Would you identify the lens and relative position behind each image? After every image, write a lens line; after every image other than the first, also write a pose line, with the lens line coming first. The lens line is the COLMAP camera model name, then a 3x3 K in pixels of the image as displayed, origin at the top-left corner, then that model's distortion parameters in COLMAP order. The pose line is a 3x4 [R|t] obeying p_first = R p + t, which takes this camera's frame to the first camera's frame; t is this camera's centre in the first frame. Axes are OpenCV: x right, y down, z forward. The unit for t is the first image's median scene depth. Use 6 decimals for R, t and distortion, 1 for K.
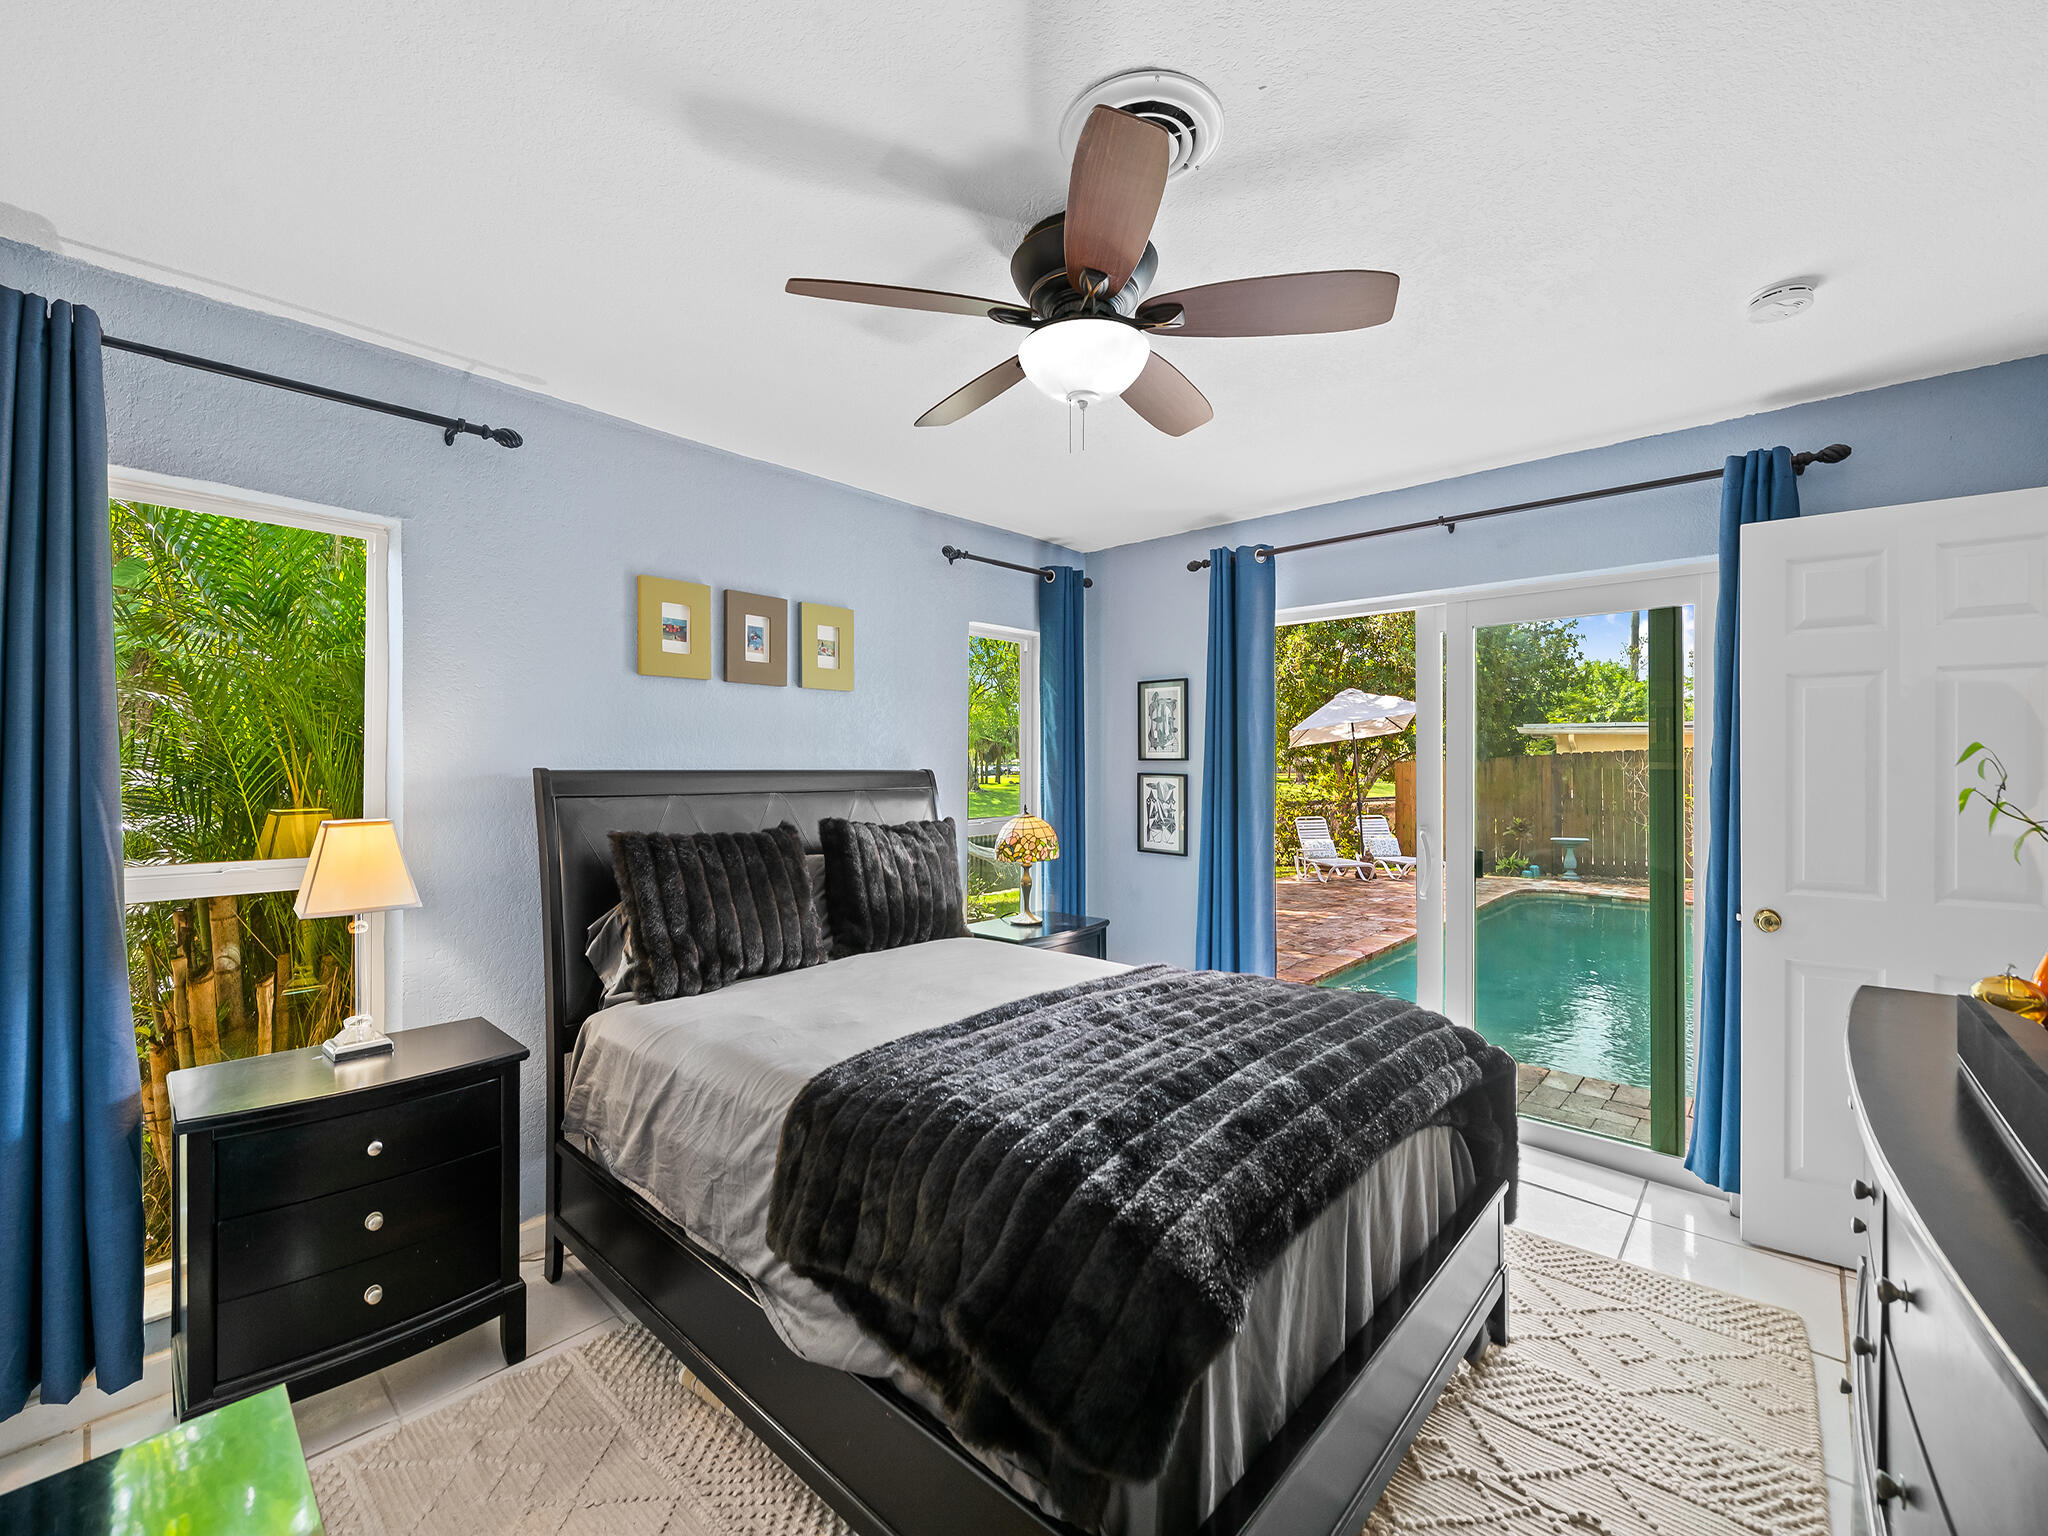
lens RADIAL K [[858.0, 0, 1025.2], [0, 858.0, 770.2], [0, 0, 1]] dist [0.003661, -0.001343]
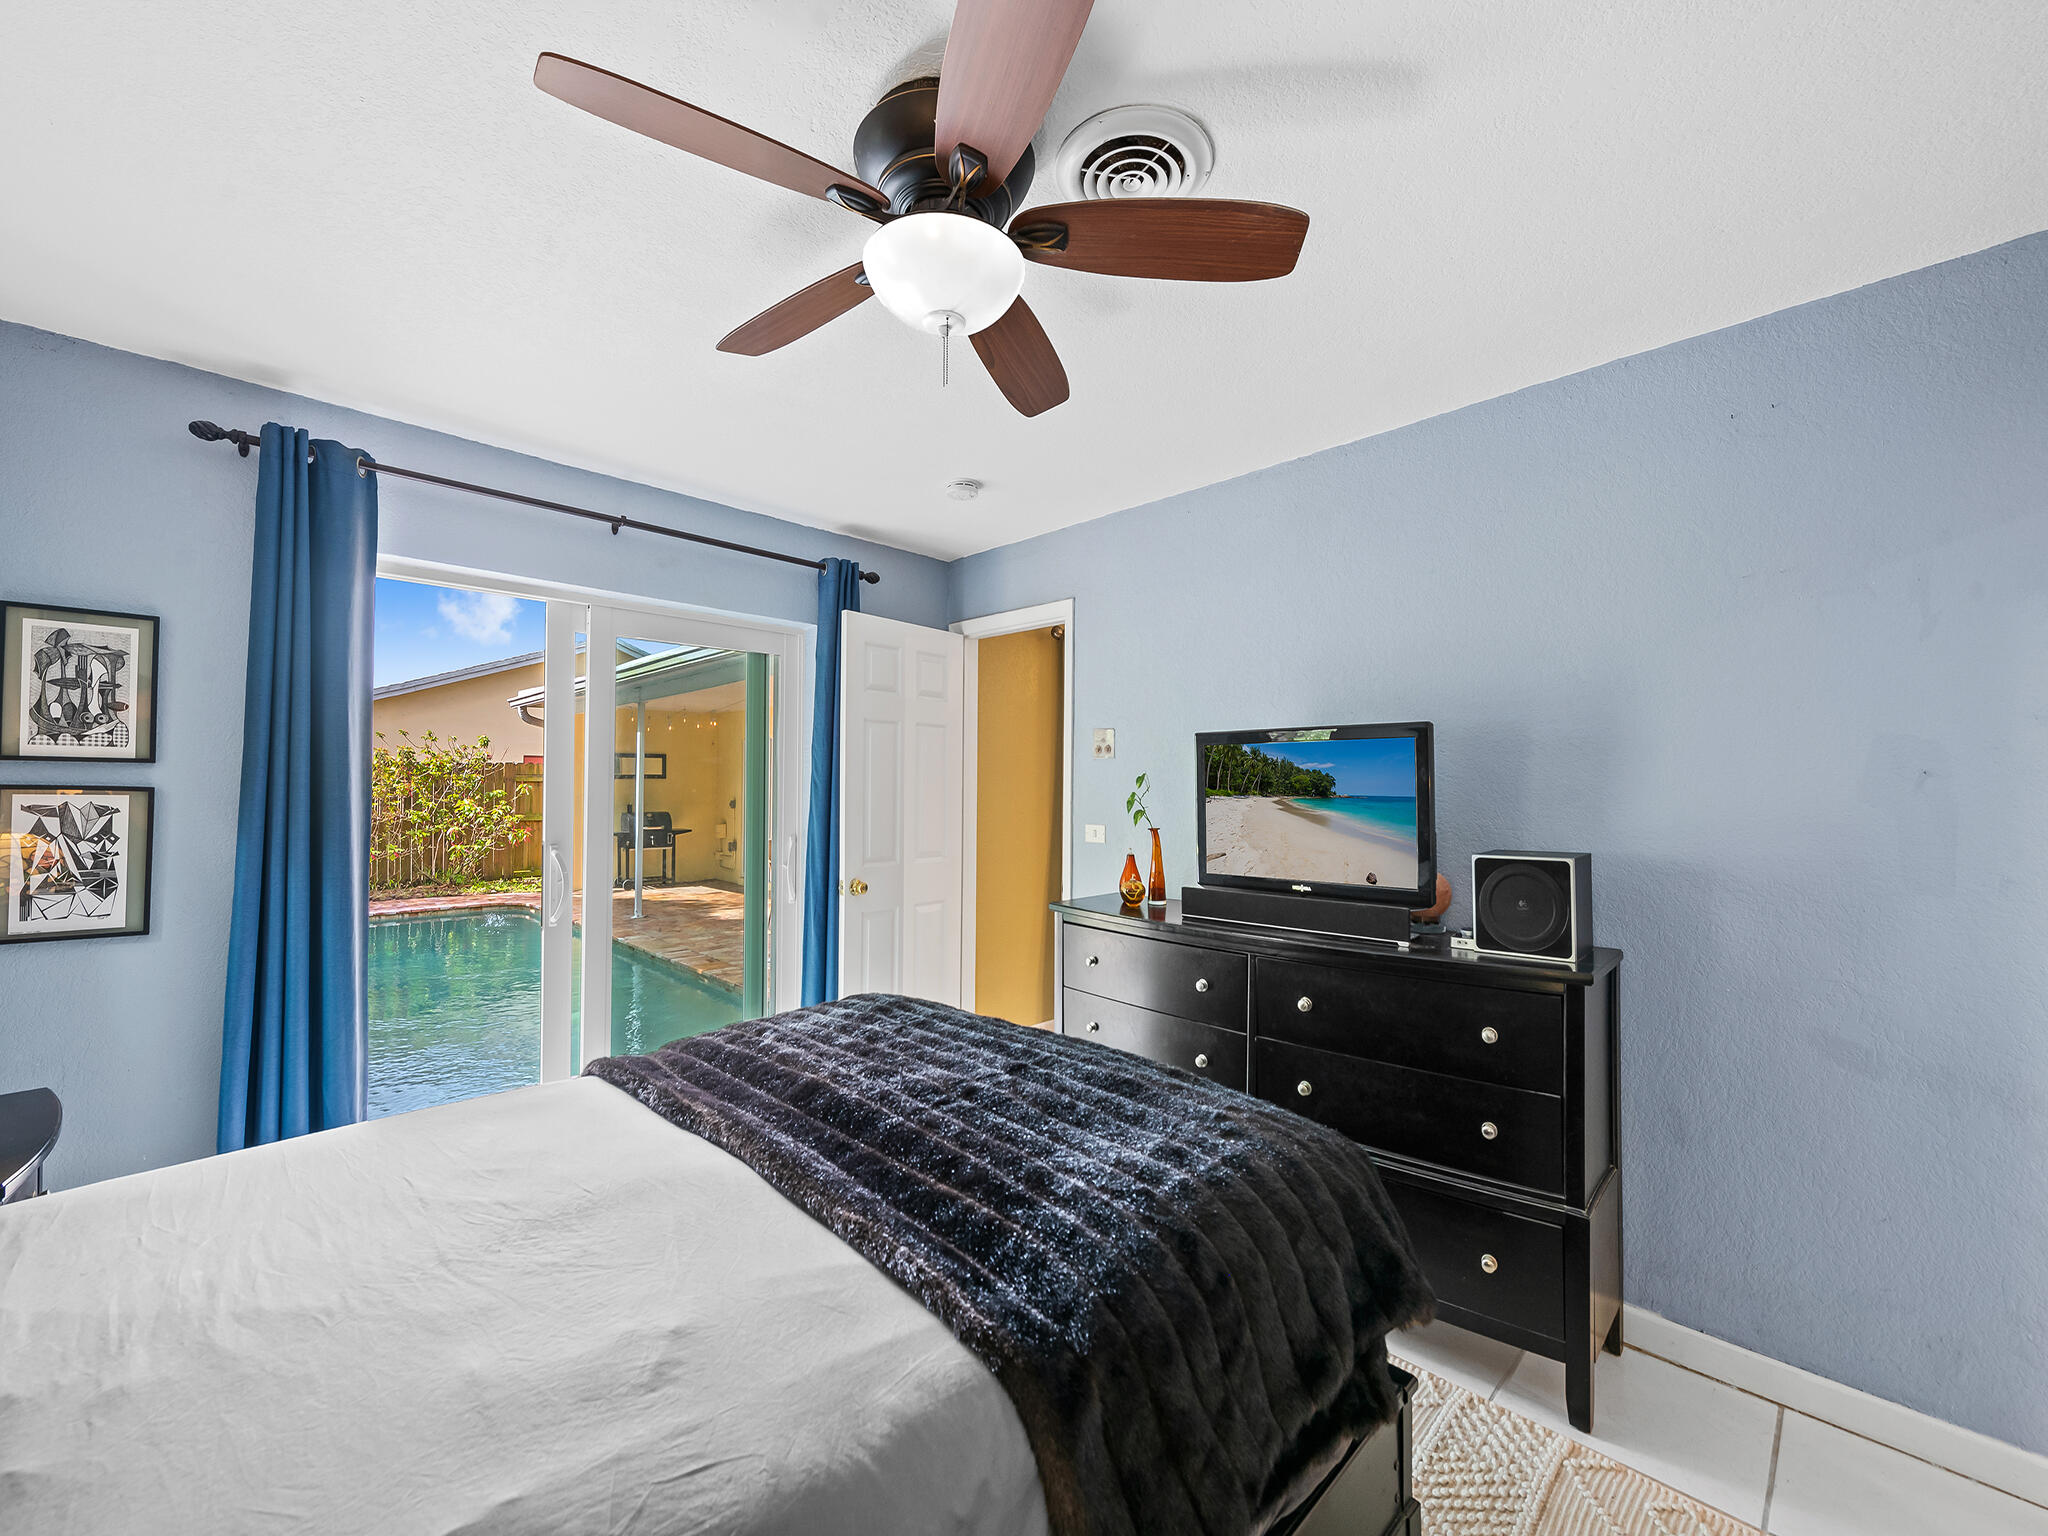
lens RADIAL K [[820.5, 0, 1024.0], [0, 820.5, 772.4], [0, 0, 1]] dist [-0.001412, -0.000212]
pose [[0.059694, 0.015597, 0.998095, -0.310020], [-0.002342, 0.999877, -0.015485, 0.001927], [-0.998214, -0.001413, 0.059723, 0.395231]]
